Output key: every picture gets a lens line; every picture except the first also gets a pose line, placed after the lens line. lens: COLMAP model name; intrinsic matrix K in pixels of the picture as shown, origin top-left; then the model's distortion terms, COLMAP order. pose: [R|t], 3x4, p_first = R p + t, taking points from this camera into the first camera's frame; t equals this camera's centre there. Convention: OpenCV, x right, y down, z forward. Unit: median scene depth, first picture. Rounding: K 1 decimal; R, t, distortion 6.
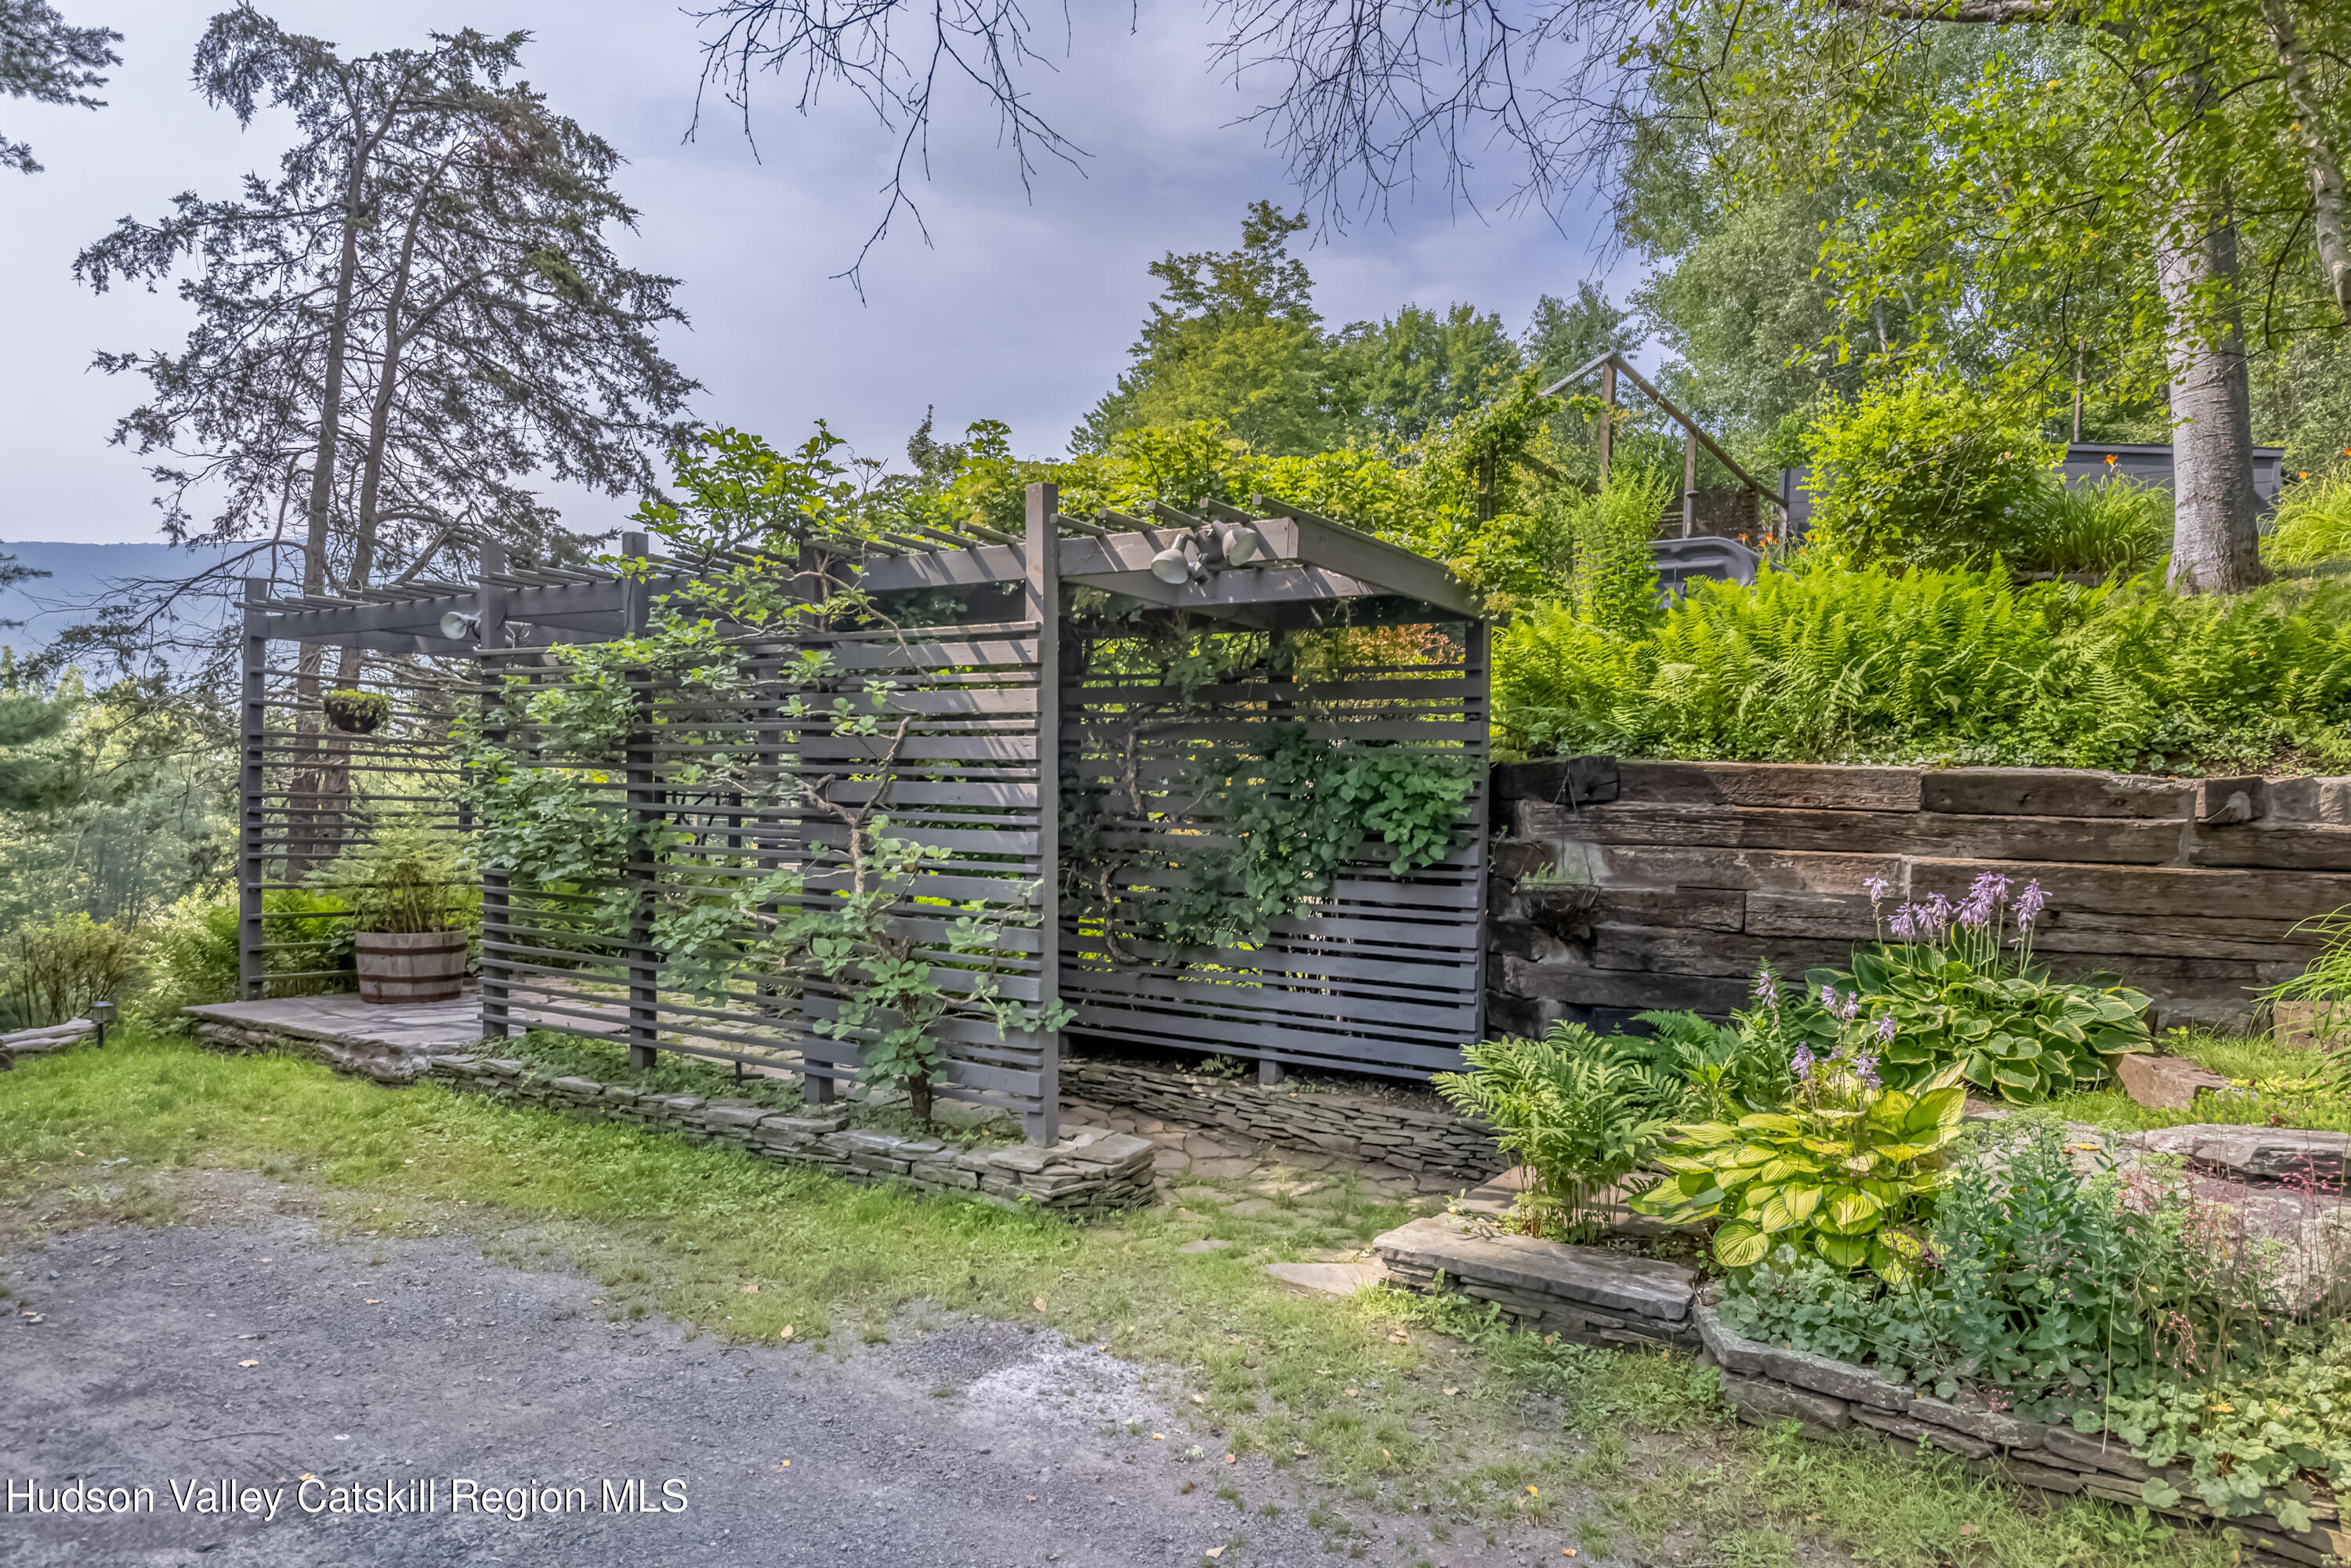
lens RADIAL K [[1430.9, 0, 1160.5], [0, 1430.9, 864.2], [0, 0, 1]] dist [0.007900, -0.000527]
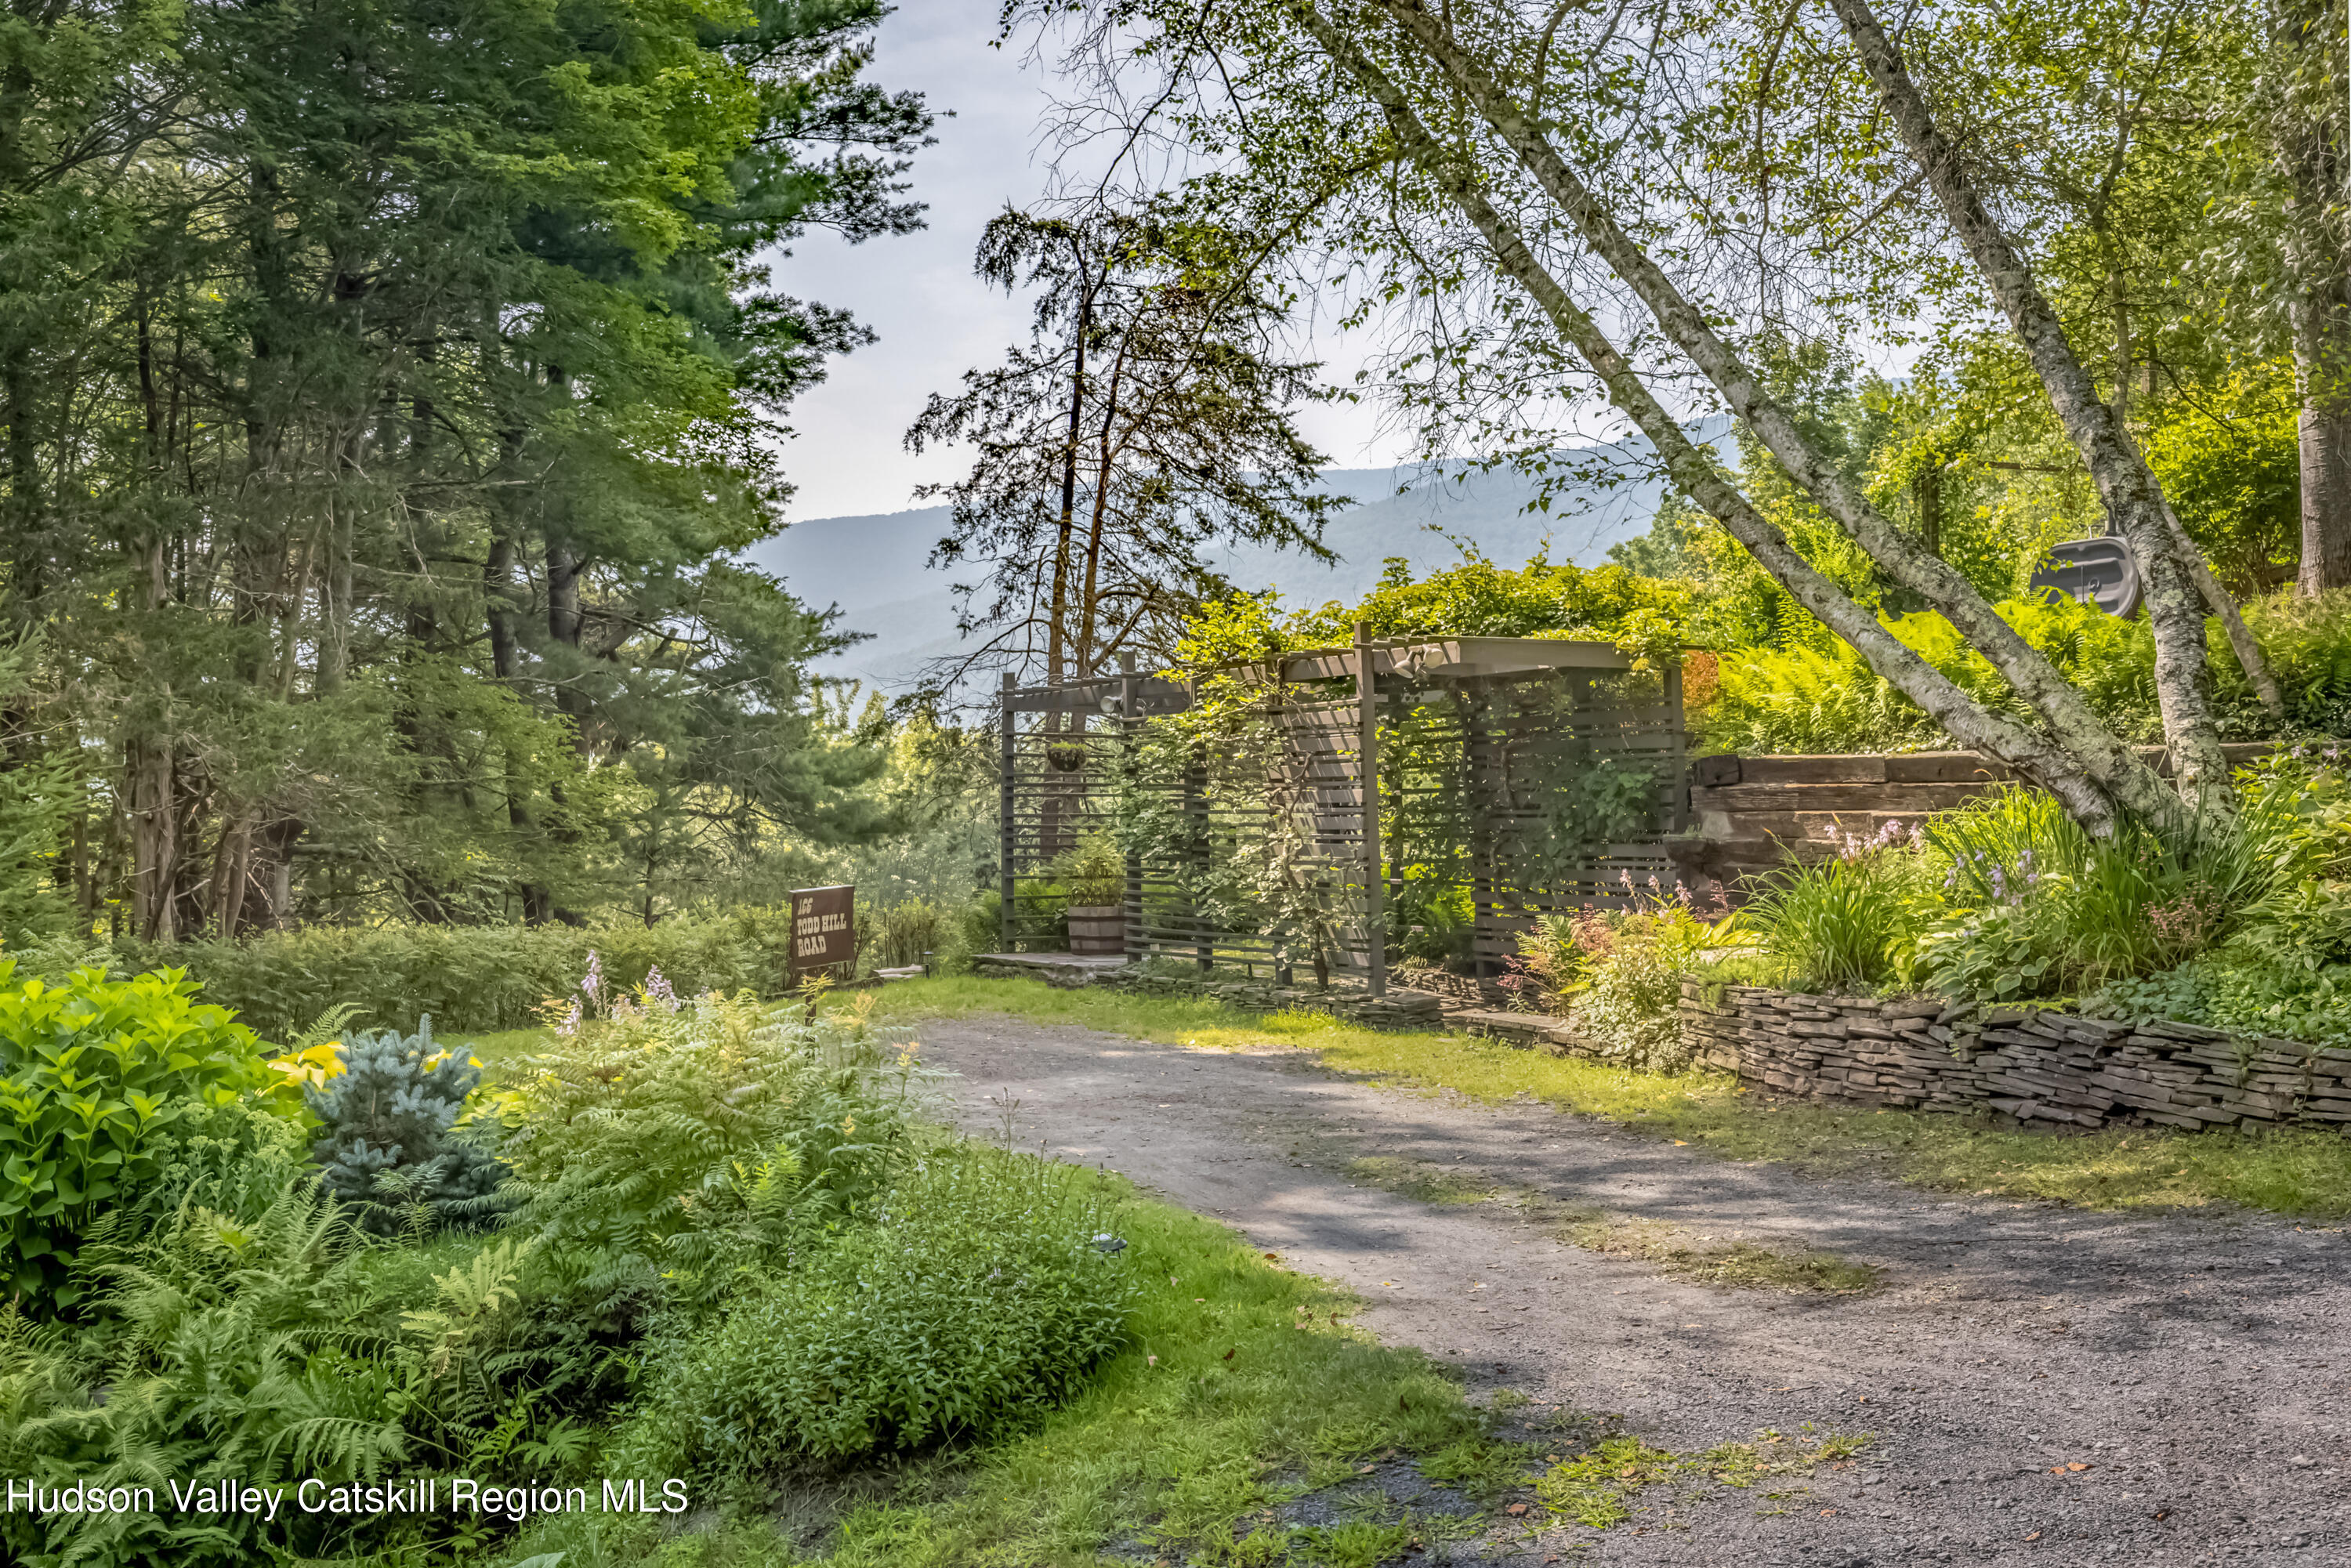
lens RADIAL K [[2369.1, 0, 1175.6], [0, 2369.1, 787.4], [0, 0, 1]] dist [-0.006169, 0.000000]
pose [[0.870061, -0.041968, -0.491154, 0.518632], [0.013184, 0.997994, -0.061922, 0.054362], [0.492767, 0.047400, 0.868869, -0.750129]]
